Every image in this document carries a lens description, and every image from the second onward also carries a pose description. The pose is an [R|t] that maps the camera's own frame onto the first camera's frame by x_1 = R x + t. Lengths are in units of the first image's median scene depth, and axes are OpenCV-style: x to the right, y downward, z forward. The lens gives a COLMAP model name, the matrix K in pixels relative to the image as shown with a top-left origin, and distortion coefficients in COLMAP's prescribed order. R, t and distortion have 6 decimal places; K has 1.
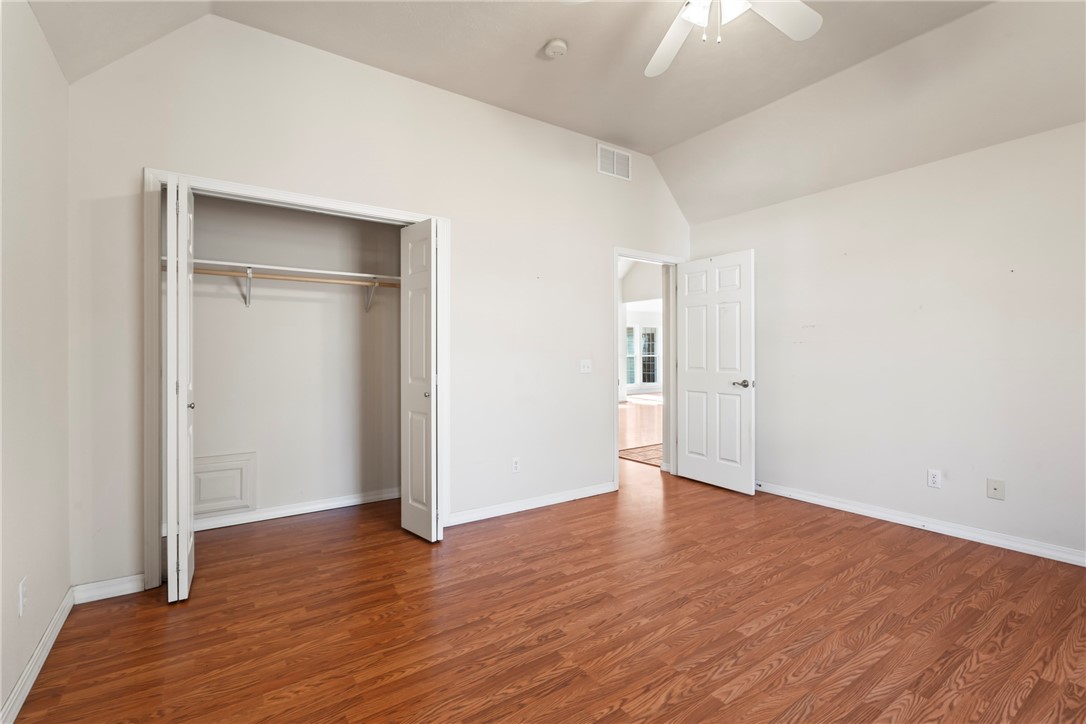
lens RADIAL K [[491.8, 0, 538.9], [0, 491.8, 356.5], [0, 0, 1]] dist [-0.001365, 0.000006]
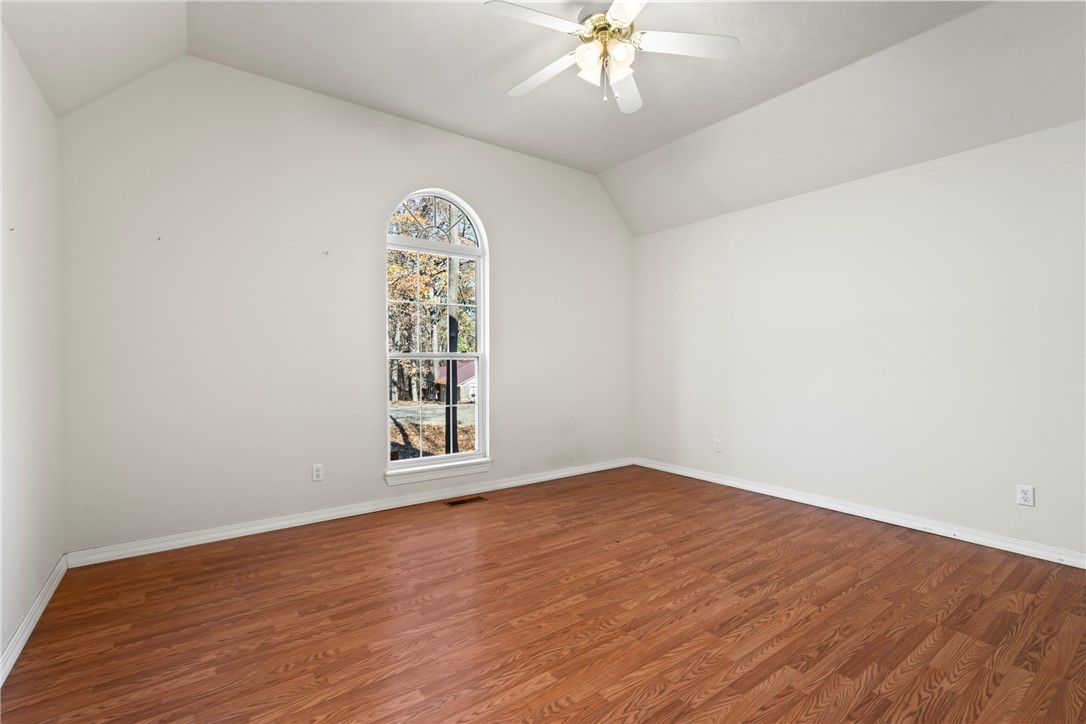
lens RADIAL K [[491.8, 0, 538.9], [0, 491.8, 356.5], [0, 0, 1]] dist [-0.001365, 0.000006]
pose [[-0.999671, 0.005414, -0.025064, 0.517916], [0.005414, 0.999985, 0.000077, -0.002943], [0.025064, -0.000059, -0.999686, 2.045889]]
